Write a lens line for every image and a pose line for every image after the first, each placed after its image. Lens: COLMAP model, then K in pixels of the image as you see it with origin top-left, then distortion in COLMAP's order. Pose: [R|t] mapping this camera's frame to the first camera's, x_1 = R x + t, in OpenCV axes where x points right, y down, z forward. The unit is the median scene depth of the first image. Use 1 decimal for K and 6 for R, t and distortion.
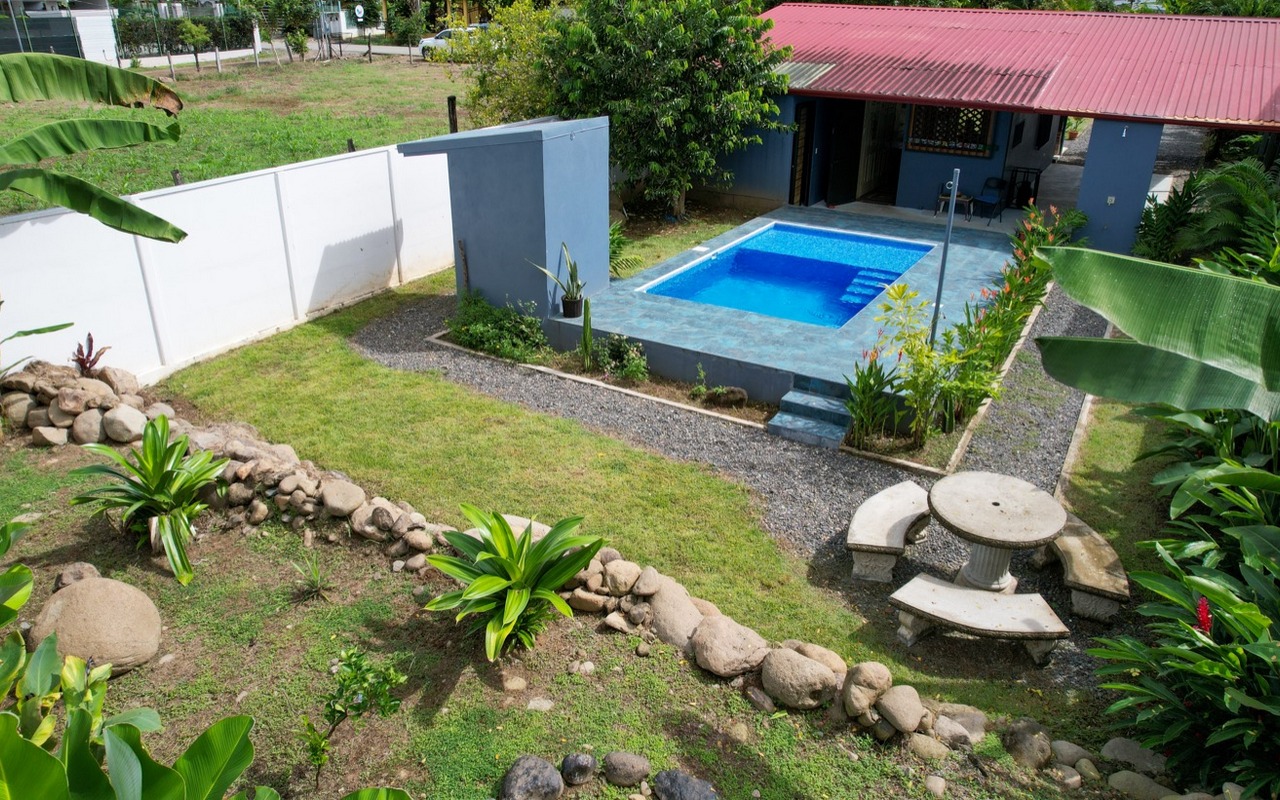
lens RADIAL K [[918.1, 0, 640.0], [0, 918.1, 400.0], [0, 0, 1]] dist [-0.057011, 0.035352]
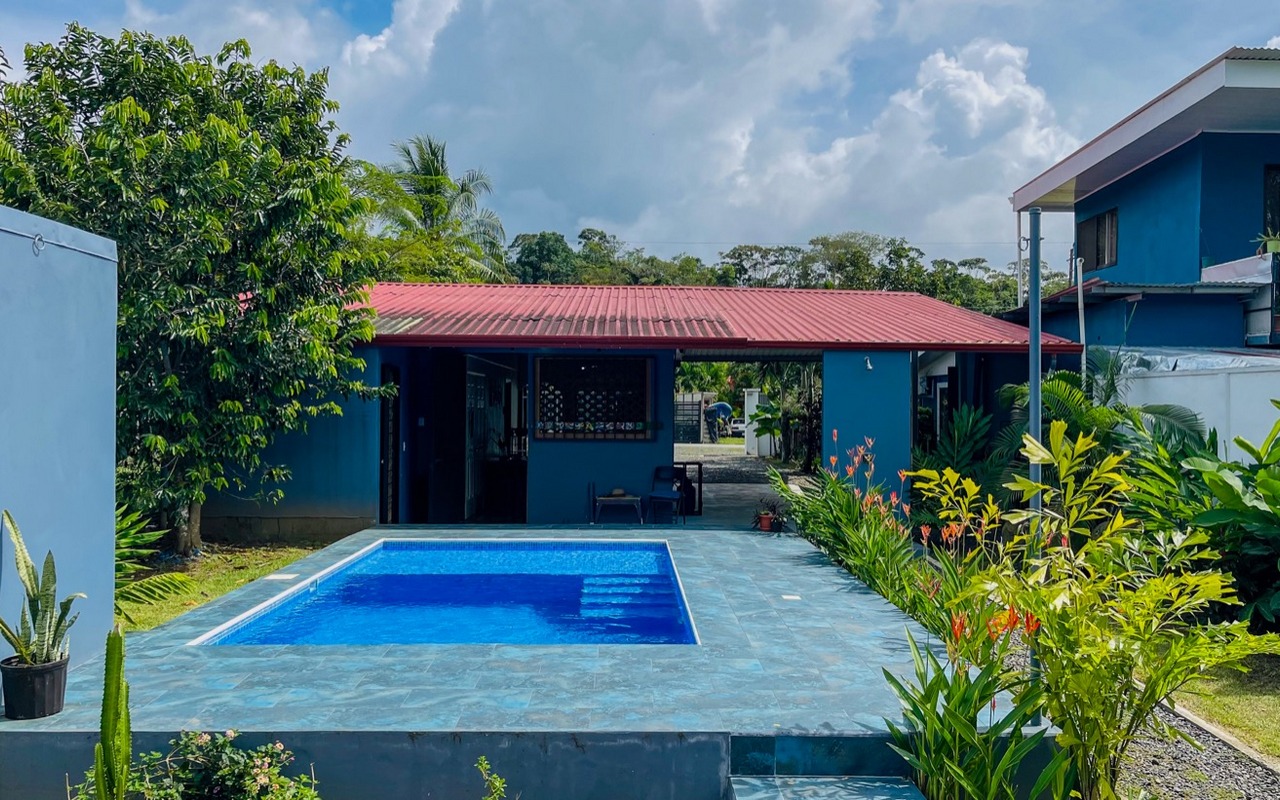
lens RADIAL K [[1069.6, 0, 648.6], [0, 1069.6, 409.1], [0, 0, 1]] dist [0.037556, -0.014723]
pose [[0.848234, -0.004144, 0.529605, -0.098873], [0.217818, 0.914214, -0.341713, -0.006071], [-0.482756, 0.405210, 0.776370, 0.550607]]
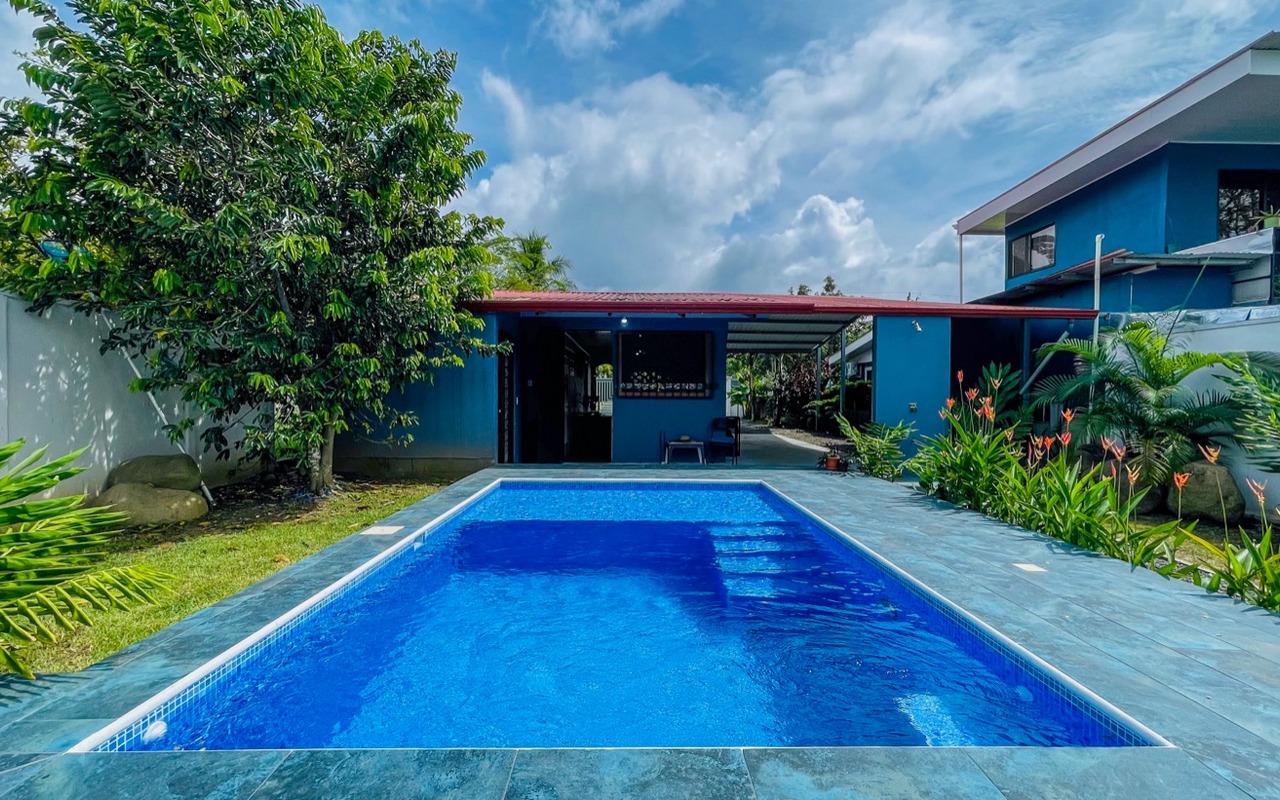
lens RADIAL K [[569.8, 0, 640.5], [0, 569.8, 406.4], [0, 0, 1]] dist [0.000519, 0.000241]
pose [[0.850026, -0.013209, 0.526575, 0.038545], [0.217225, 0.919509, -0.327591, -0.139337], [-0.479864, 0.392847, 0.784476, 0.947931]]
